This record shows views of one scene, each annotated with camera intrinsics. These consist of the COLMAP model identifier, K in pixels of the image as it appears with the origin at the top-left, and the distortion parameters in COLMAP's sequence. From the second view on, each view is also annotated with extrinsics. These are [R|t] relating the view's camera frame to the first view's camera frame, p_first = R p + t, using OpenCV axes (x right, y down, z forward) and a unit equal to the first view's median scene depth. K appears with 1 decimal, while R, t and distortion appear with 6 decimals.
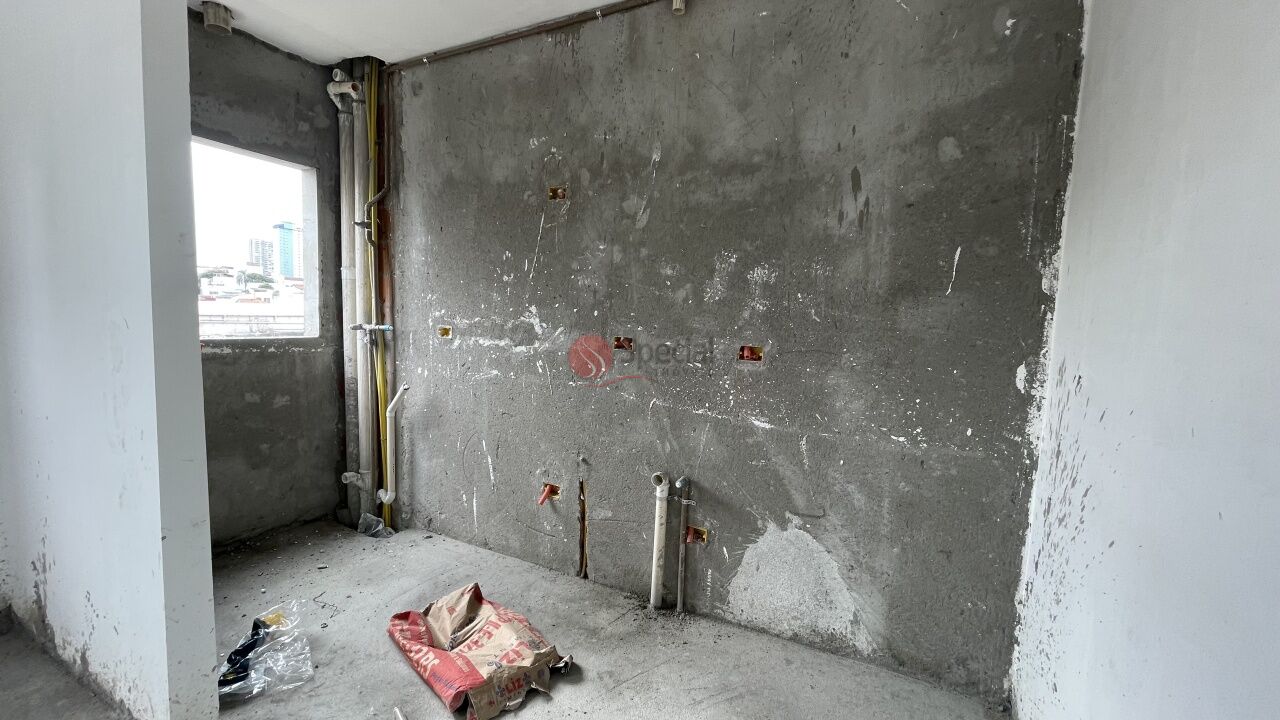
lens RADIAL K [[520.4, 0, 638.8], [0, 520.4, 364.4], [0, 0, 1]] dist [-0.004782, 0.000420]
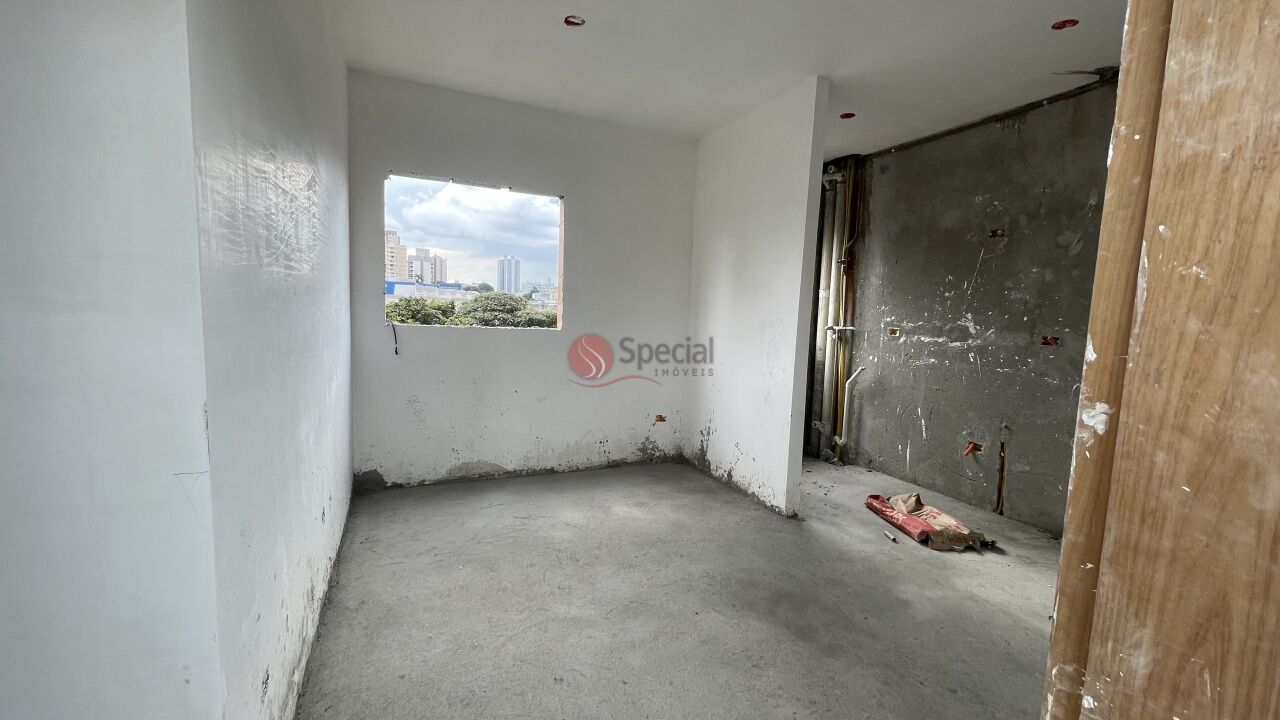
lens RADIAL K [[520.4, 0, 638.1], [0, 520.4, 363.9], [0, 0, 1]] dist [-0.004782, 0.000420]
pose [[0.785529, 0.055911, -0.616294, -0.033818], [-0.071209, 0.997461, -0.000271, 0.086815], [0.614714, 0.044099, 0.787516, -0.648898]]
